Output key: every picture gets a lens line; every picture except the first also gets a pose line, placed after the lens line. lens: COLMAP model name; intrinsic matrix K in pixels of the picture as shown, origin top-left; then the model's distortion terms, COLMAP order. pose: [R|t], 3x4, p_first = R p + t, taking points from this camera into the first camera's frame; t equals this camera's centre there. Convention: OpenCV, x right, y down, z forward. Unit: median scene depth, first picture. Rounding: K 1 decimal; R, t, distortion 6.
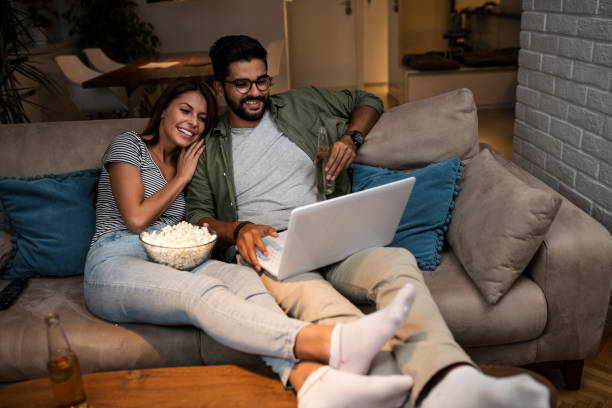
lens RADIAL K [[612.7, 0, 304.8], [0, 612.7, 196.0], [0, 0, 1]] dist [-0.003793, 0.004690]
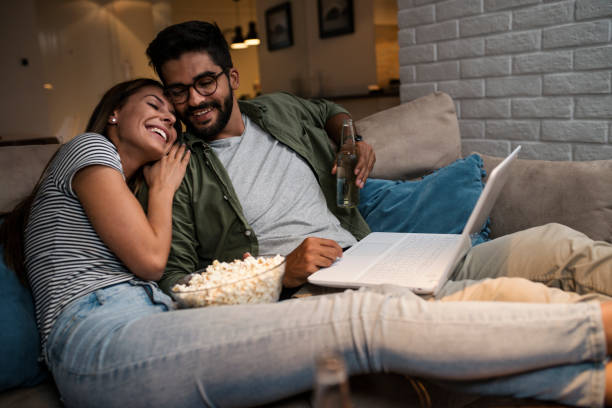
lens RADIAL K [[618.8, 0, 305.9], [0, 618.8, 172.5], [0, 0, 1]] dist [0.007770, 0.009993]
pose [[0.872119, -0.060685, 0.485515, -0.400149], [0.175579, 0.965006, -0.194772, 0.096230], [-0.456705, 0.255111, 0.852255, 0.339184]]
